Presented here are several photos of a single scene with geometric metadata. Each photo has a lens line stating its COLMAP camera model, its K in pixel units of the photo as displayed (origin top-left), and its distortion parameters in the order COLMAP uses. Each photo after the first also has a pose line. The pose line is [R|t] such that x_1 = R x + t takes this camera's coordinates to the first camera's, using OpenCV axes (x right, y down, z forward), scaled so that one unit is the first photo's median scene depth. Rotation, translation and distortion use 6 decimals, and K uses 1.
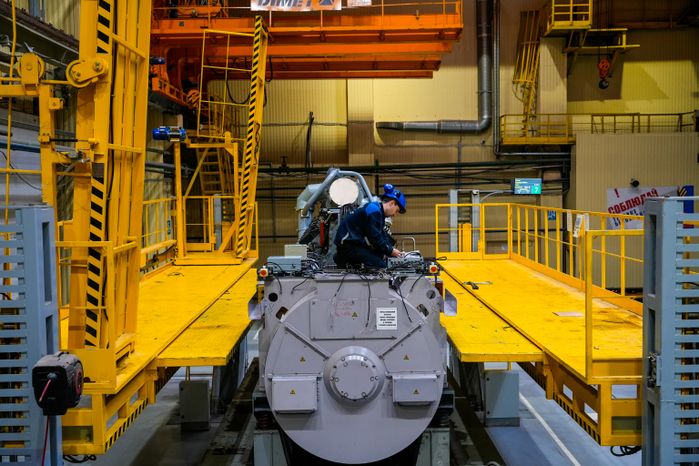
lens RADIAL K [[757.3, 0, 351.4], [0, 757.3, 230.8], [0, 0, 1]] dist [0.012177, 0.000000]
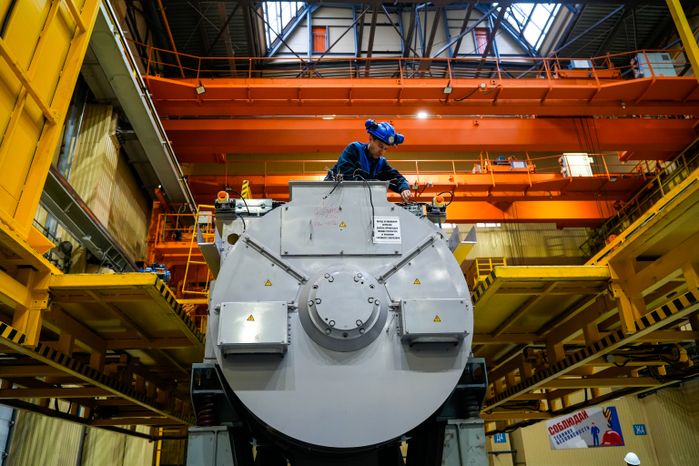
lens RADIAL K [[555.1, 0, 349.7], [0, 555.1, 235.9], [0, 0, 1]] dist [-0.009608, 0.001516]
pose [[0.998440, 0.001745, 0.055800, -0.017928], [0.025047, 0.879270, -0.475664, 0.355509], [-0.049894, 0.476320, 0.877855, 0.504653]]
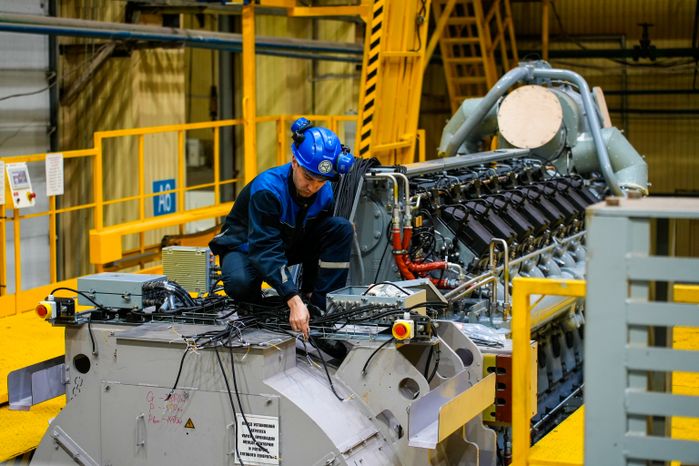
lens RADIAL K [[1494.6, 0, 349.4], [0, 1494.6, 233.6], [0, 0, 1]] dist [0.082265, 0.000000]
pose [[0.917078, 0.051392, -0.395382, 0.397744], [-0.032457, 0.997990, 0.054436, -0.044604], [0.397385, -0.037089, 0.916902, 0.241343]]
